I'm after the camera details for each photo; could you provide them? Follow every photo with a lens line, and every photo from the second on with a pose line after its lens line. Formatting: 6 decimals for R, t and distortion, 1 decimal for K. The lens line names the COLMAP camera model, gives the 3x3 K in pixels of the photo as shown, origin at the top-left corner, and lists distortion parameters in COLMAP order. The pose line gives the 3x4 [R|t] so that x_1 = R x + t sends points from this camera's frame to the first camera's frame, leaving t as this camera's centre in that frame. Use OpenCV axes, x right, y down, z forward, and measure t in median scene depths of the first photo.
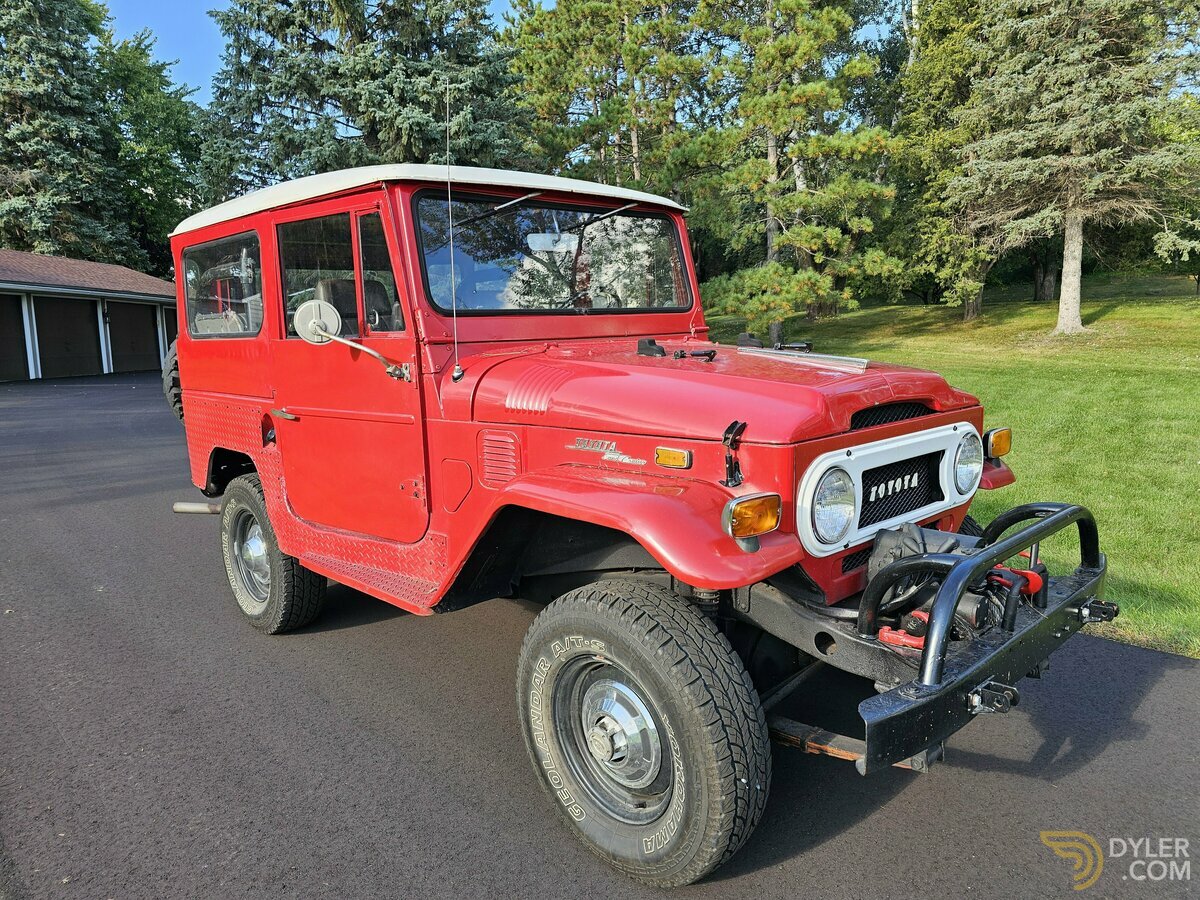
lens RADIAL K [[809.3, 0, 603.9], [0, 809.3, 448.9], [0, 0, 1]] dist [0.043433, -0.038088]
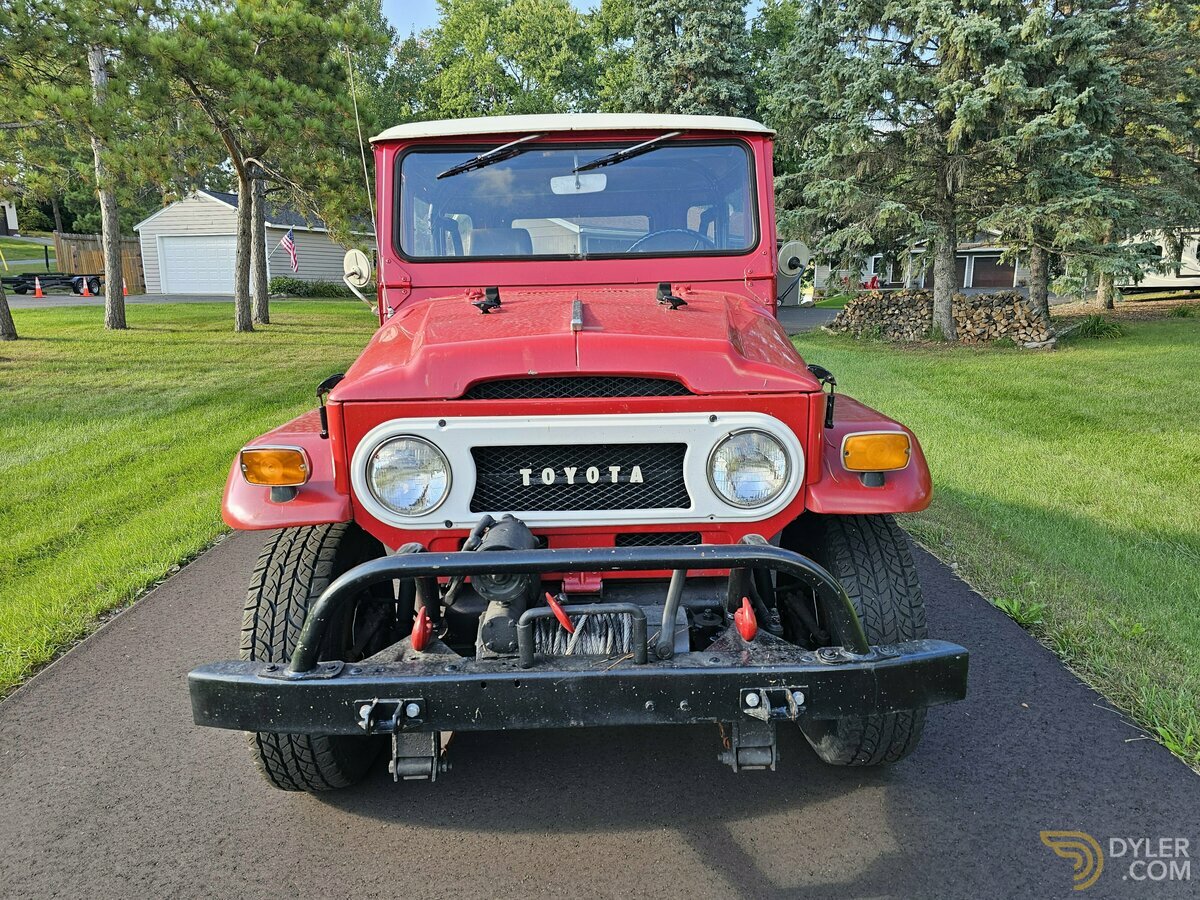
lens RADIAL K [[809.3, 0, 599.8], [0, 809.3, 457.5], [0, 0, 1]] dist [0.043433, -0.038088]
pose [[0.739412, 0.156952, -0.654703, 0.120055], [-0.102505, 0.987354, 0.120931, -0.009747], [0.665404, -0.022308, 0.746150, 0.052899]]
